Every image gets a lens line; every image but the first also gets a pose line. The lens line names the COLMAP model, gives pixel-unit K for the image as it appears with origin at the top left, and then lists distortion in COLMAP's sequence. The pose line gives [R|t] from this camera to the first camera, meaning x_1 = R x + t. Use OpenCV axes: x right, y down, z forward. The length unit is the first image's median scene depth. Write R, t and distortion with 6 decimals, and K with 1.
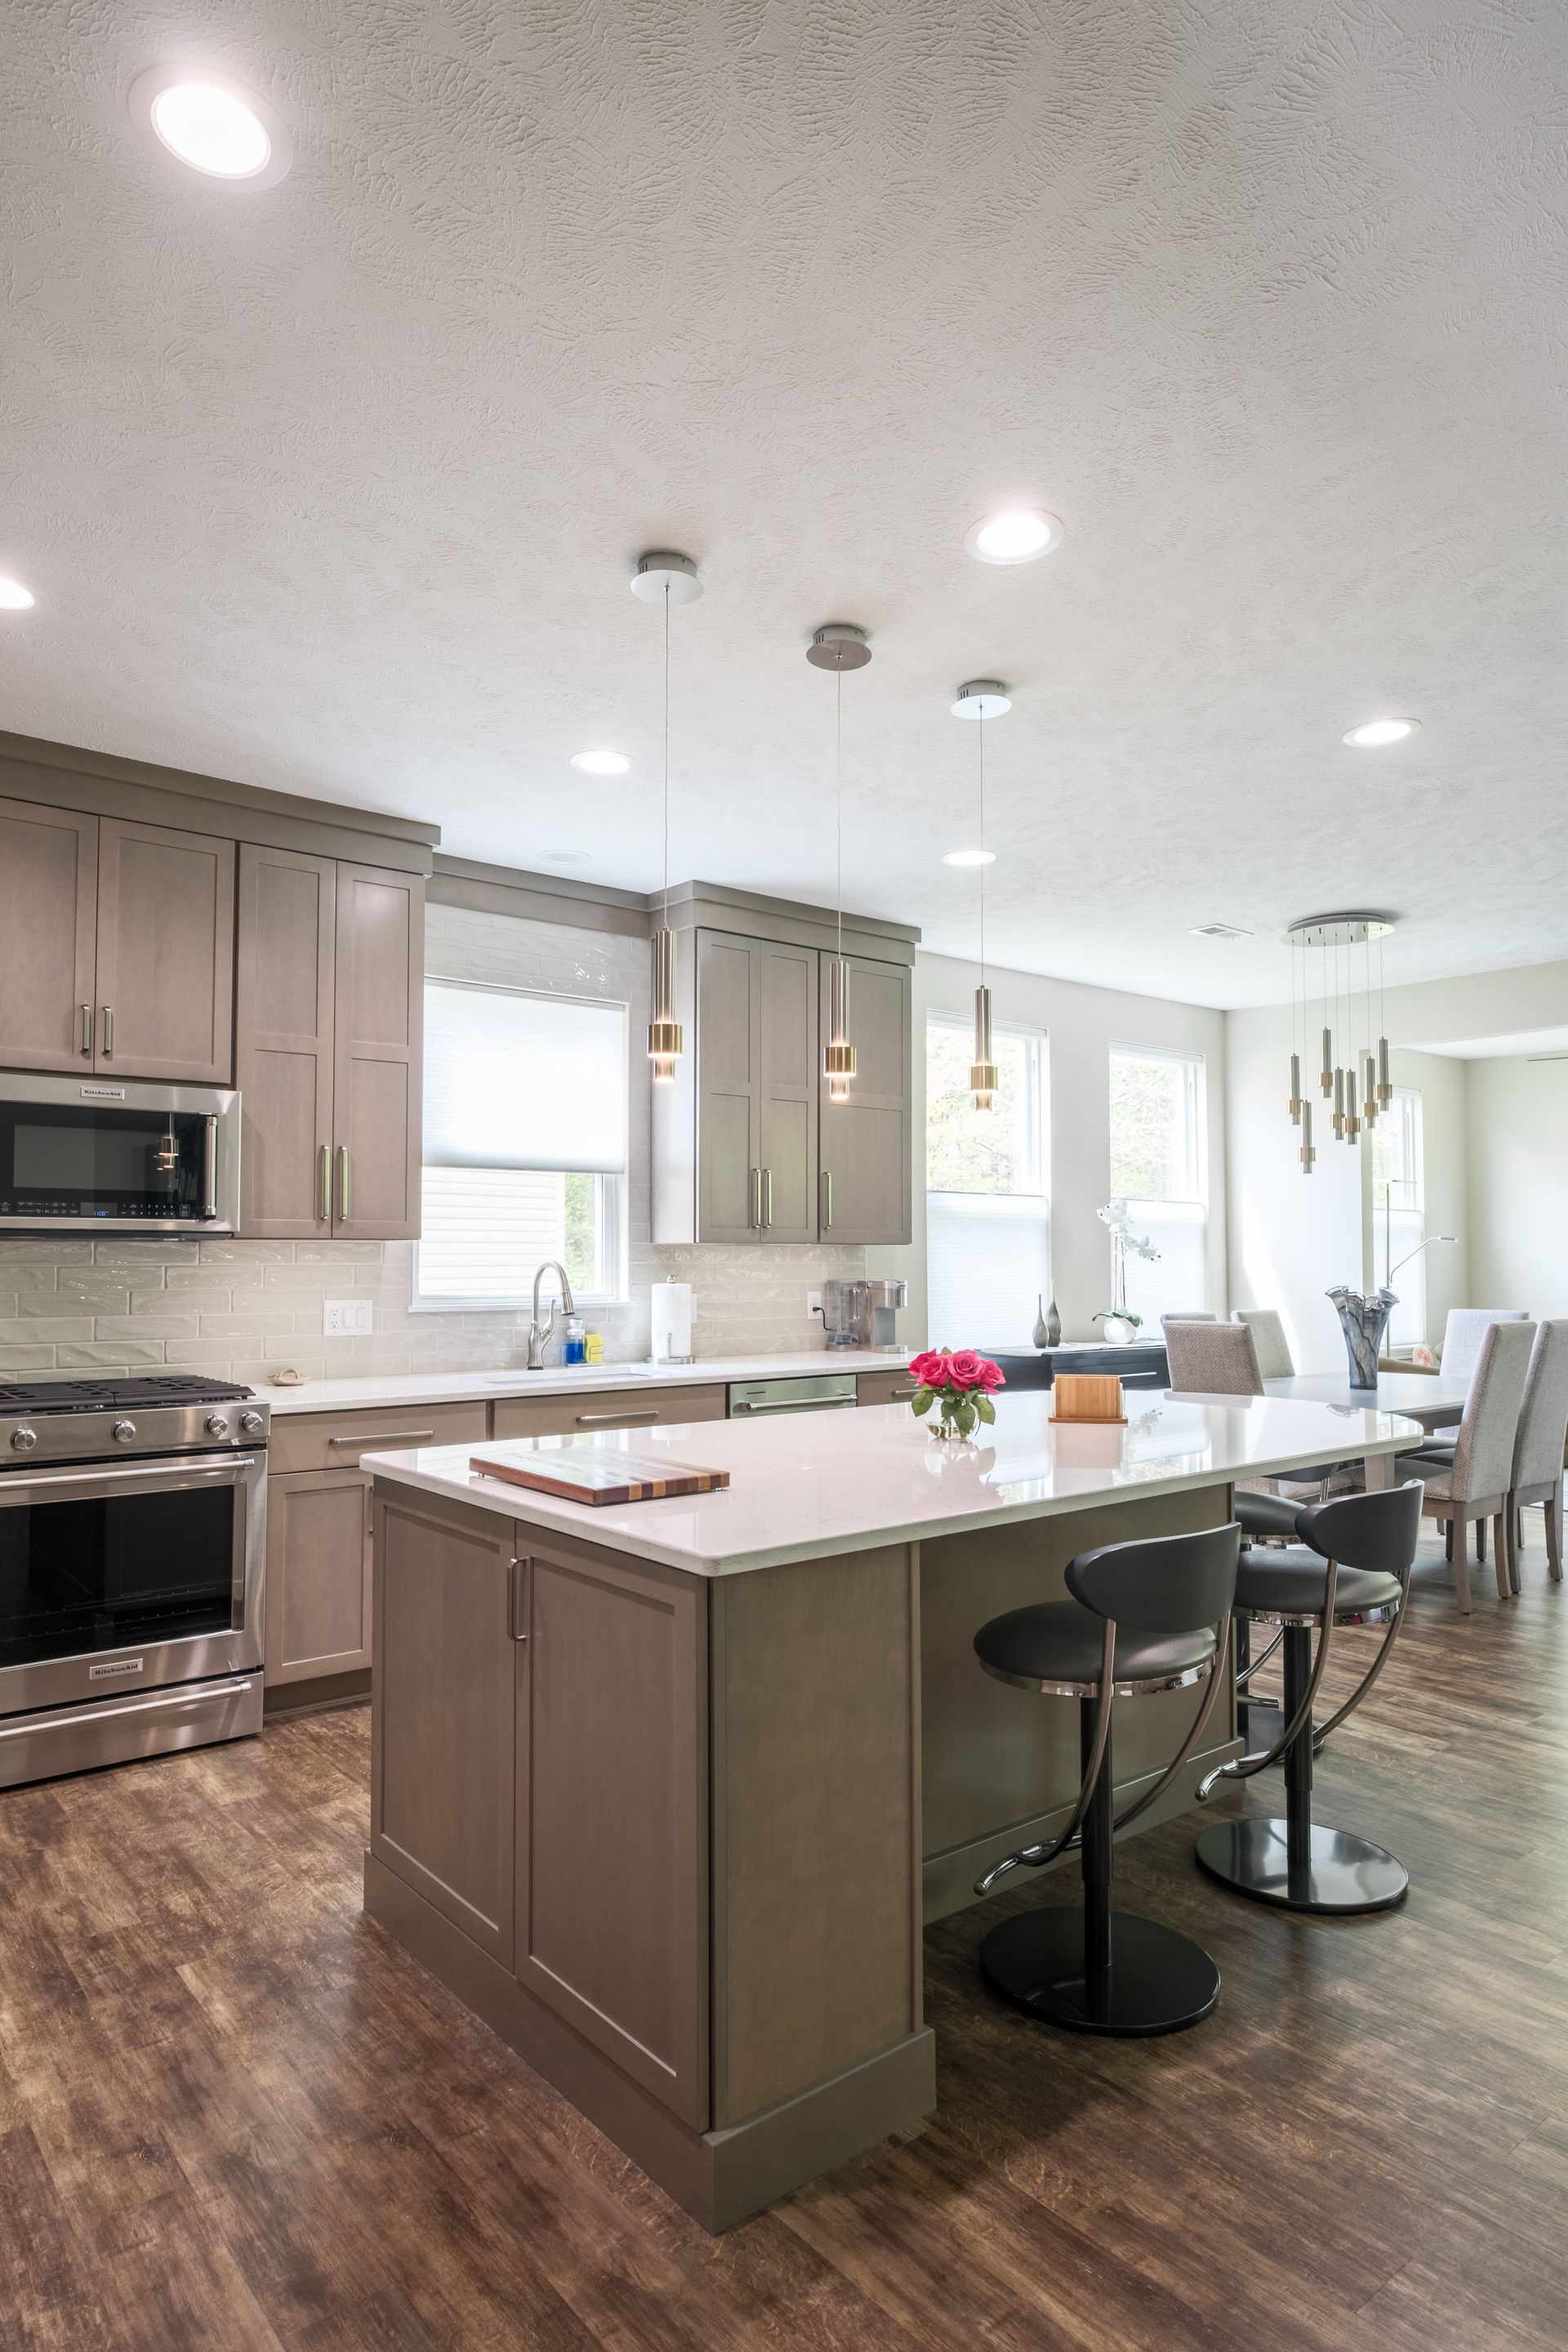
lens RADIAL K [[1349.5, 0, 784.5], [0, 1349.5, 1199.1], [0, 0, 1]] dist [-0.007810, -0.002002]
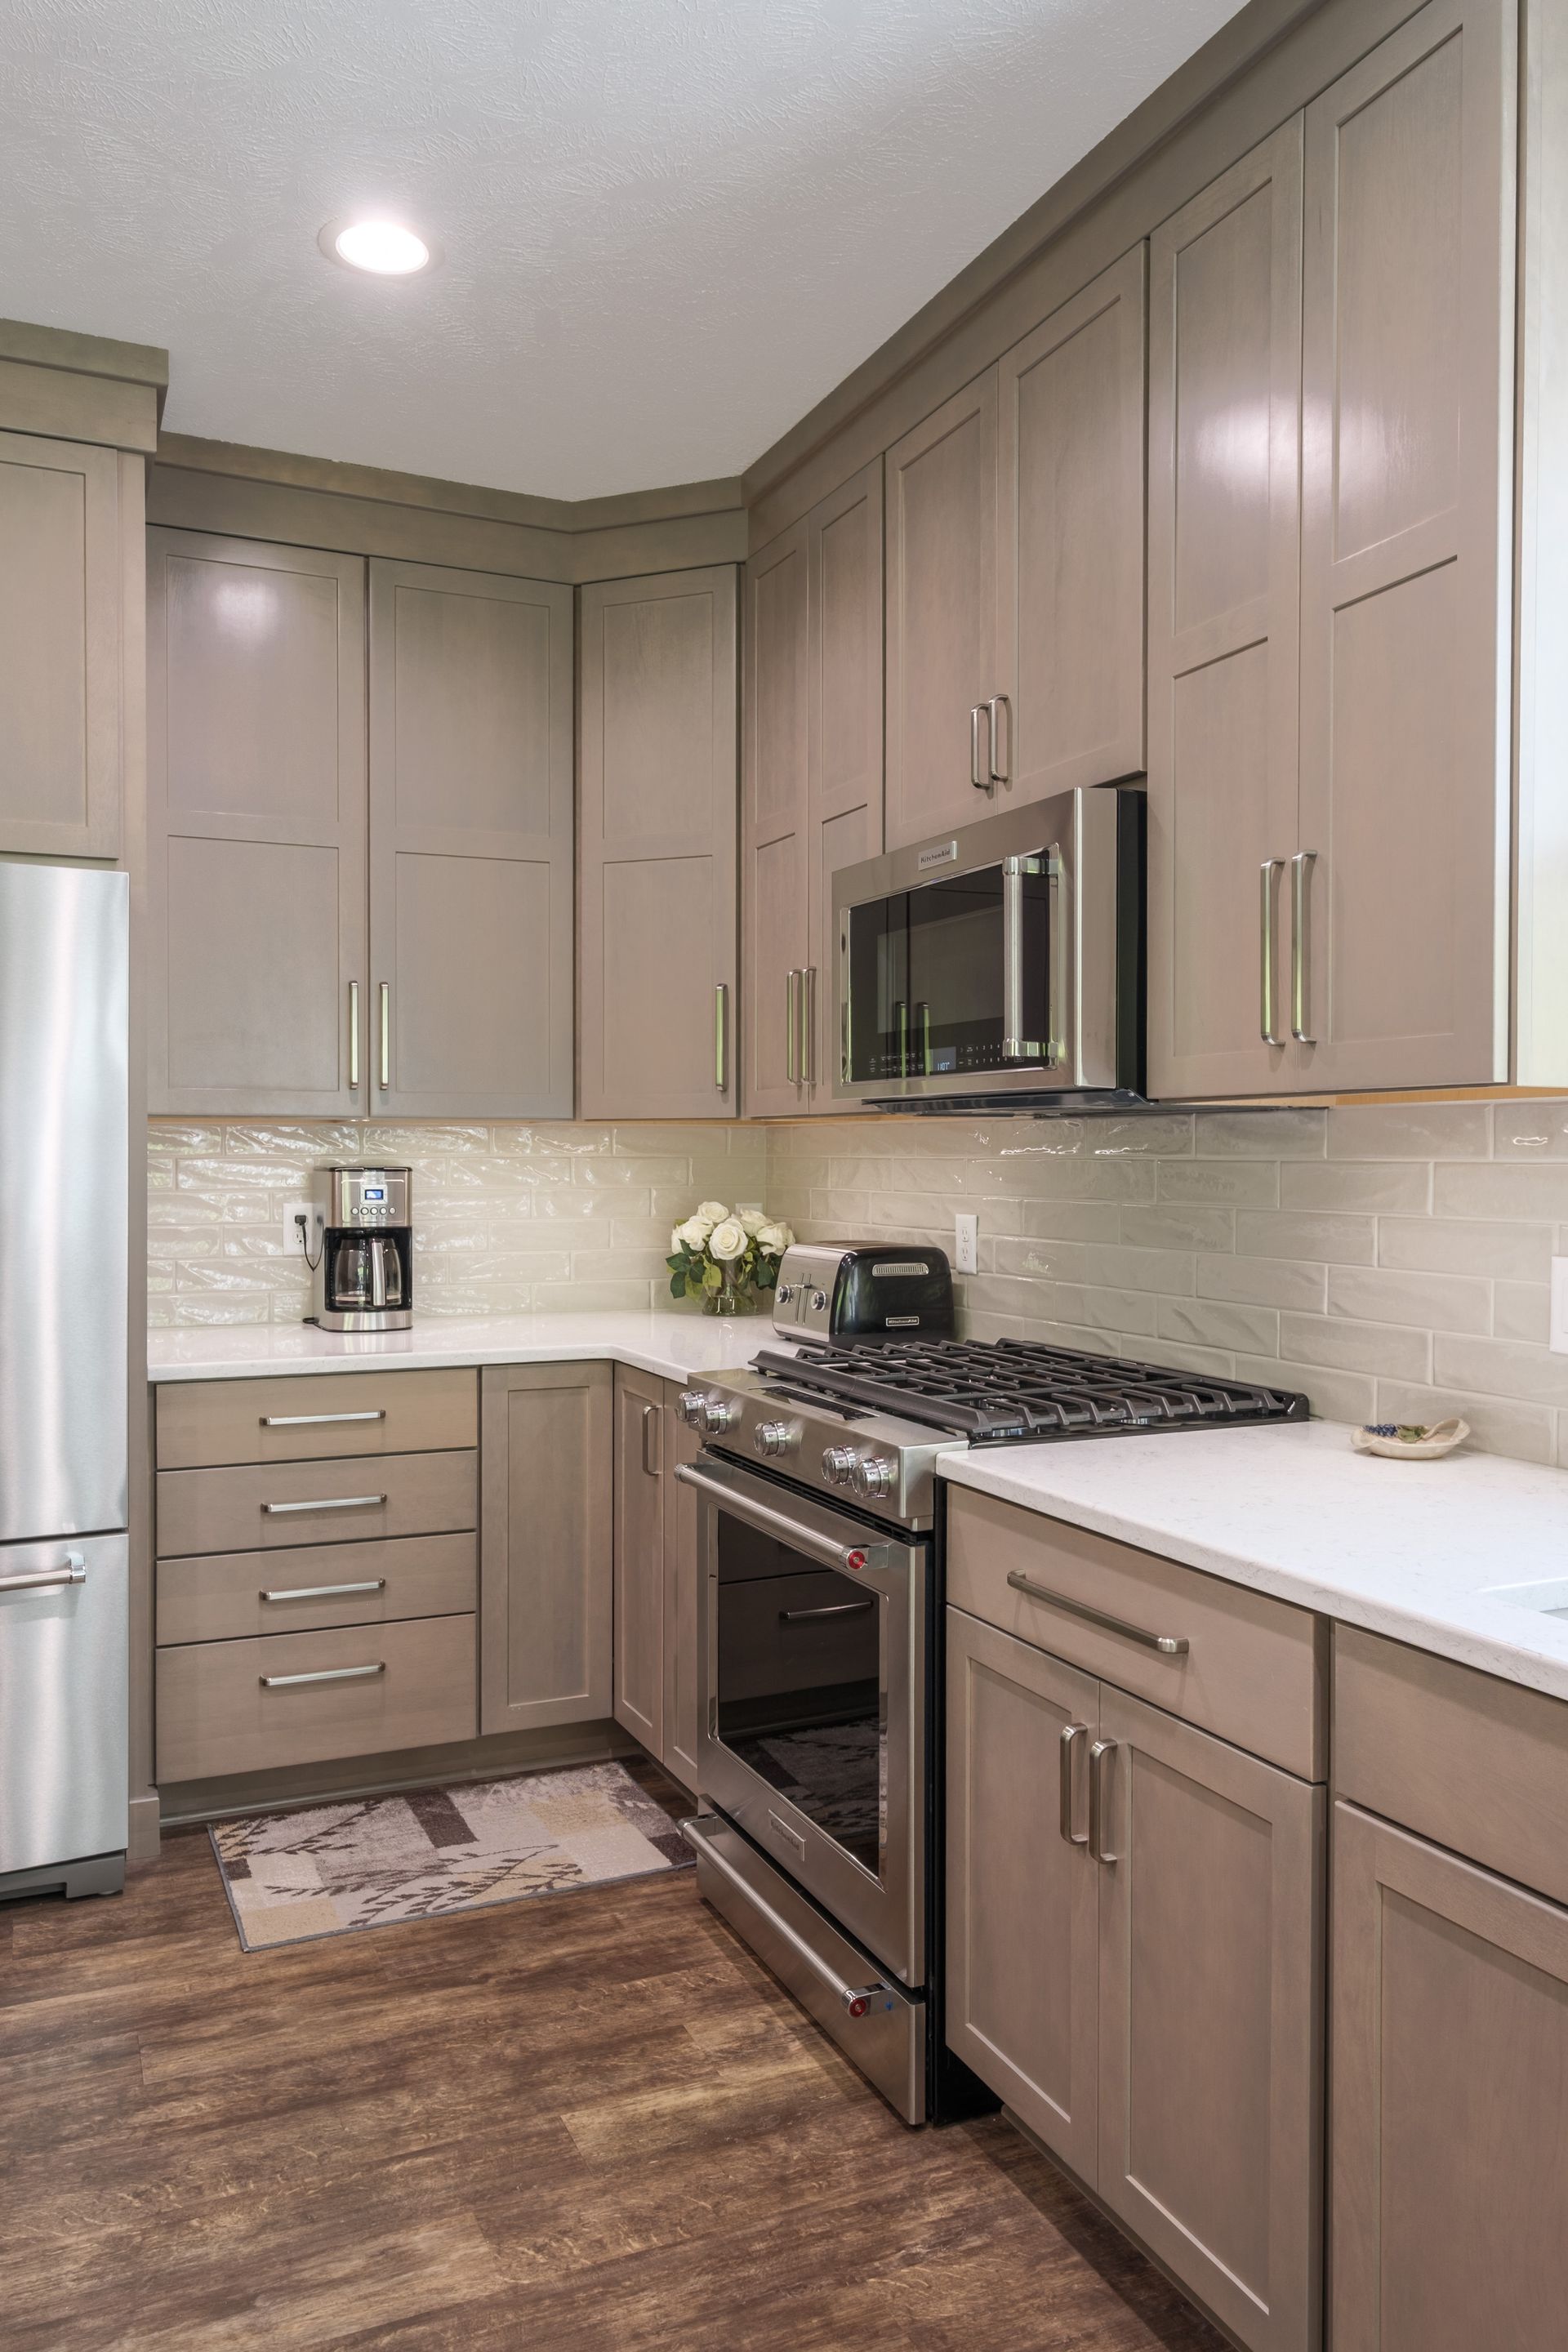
lens RADIAL K [[1610.0, 0, 830.0], [0, 1610.0, 1182.7], [0, 0, 1]] dist [-0.004161, -0.000630]
pose [[-0.227952, 0.018914, -0.973489, 0.175225], [0.040571, 0.999127, 0.009912, 0.052071], [0.972827, -0.037236, -0.228521, 1.123611]]
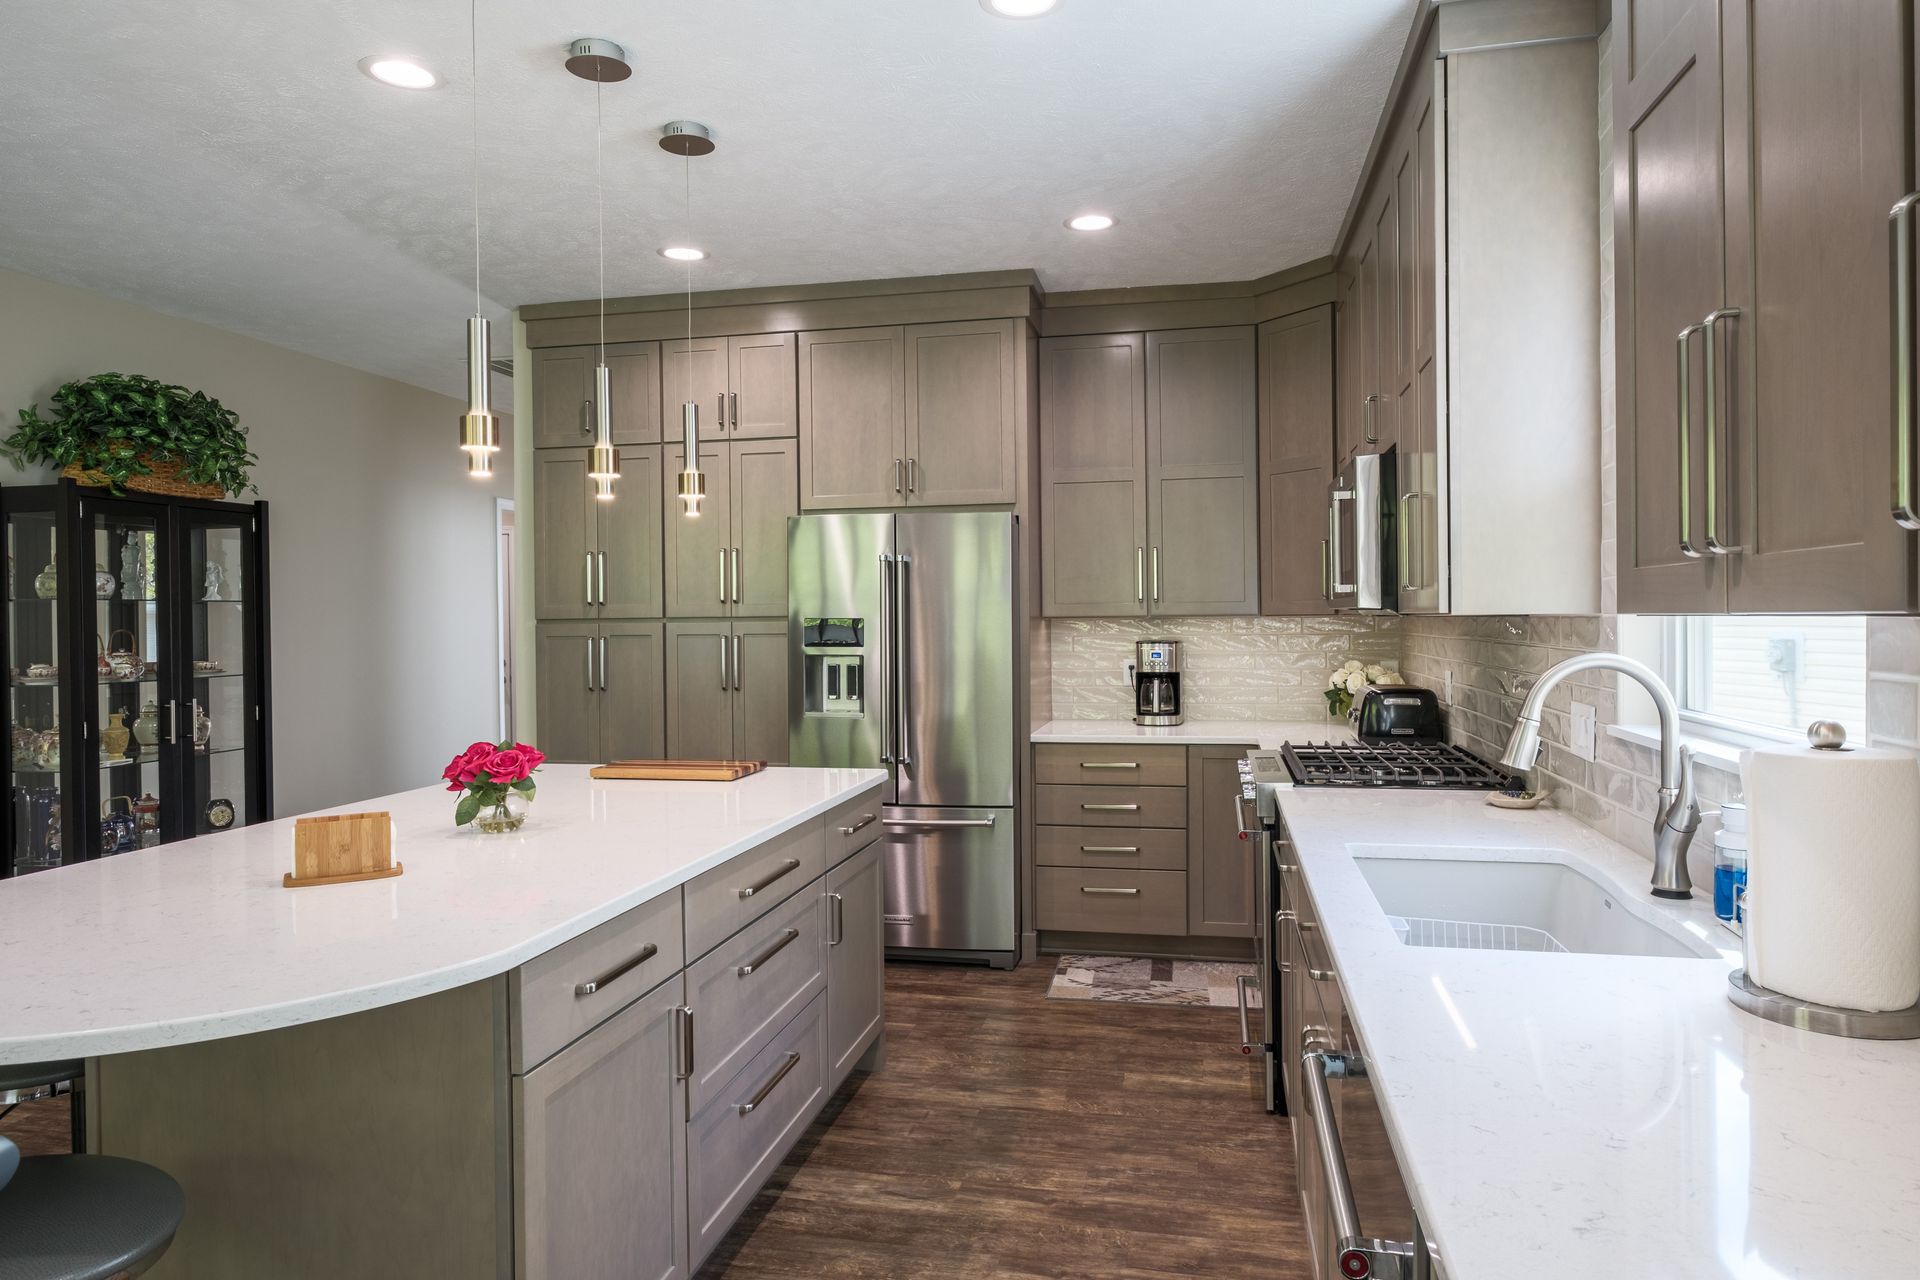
lens RADIAL K [[1170.3, 0, 981.8], [0, 1170.3, 623.0], [0, 0, 1]] dist [0.000749, 0.000716]
pose [[-0.773761, 0.014748, -0.633306, 0.326573], [0.041669, 0.998749, -0.027652, 0.048711], [0.632106, -0.047785, -0.773408, 1.568987]]
